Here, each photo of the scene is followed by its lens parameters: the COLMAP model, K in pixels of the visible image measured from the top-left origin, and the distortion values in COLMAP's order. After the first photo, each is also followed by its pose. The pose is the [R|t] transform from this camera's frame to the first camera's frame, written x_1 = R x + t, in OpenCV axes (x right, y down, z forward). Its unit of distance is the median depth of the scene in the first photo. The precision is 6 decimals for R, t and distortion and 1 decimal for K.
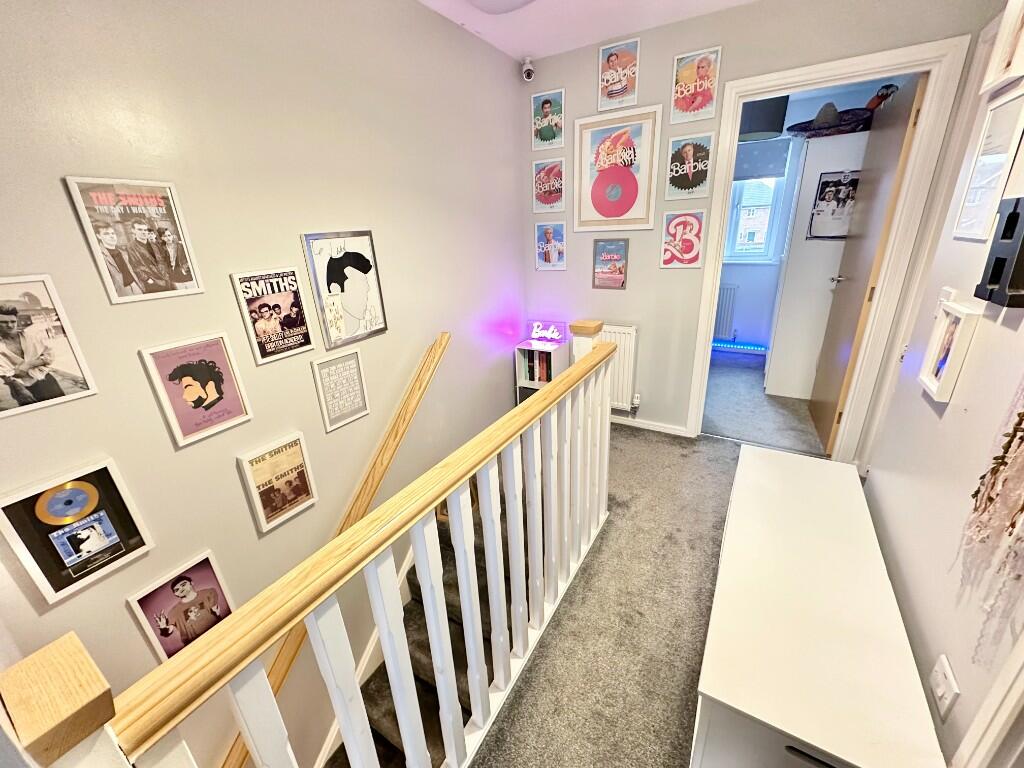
lens RADIAL K [[408.7, 0, 512.6], [0, 408.7, 382.8], [0, 0, 1]] dist [-0.001573, -0.000232]
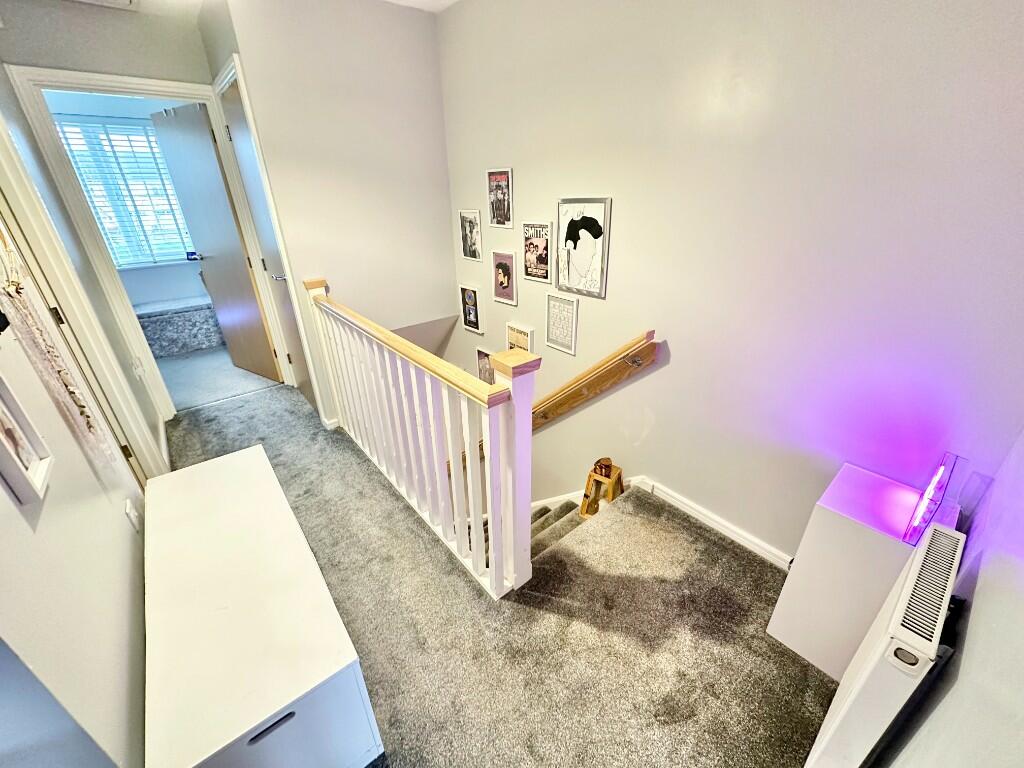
lens RADIAL K [[408.7, 0, 512.6], [0, 408.7, 382.8], [0, 0, 1]] dist [-0.001573, -0.000232]
pose [[-0.331294, 0.450050, -0.829277, 0.957960], [-0.302192, 0.782002, 0.545118, -0.601032], [0.893826, 0.431195, -0.123071, 1.344798]]
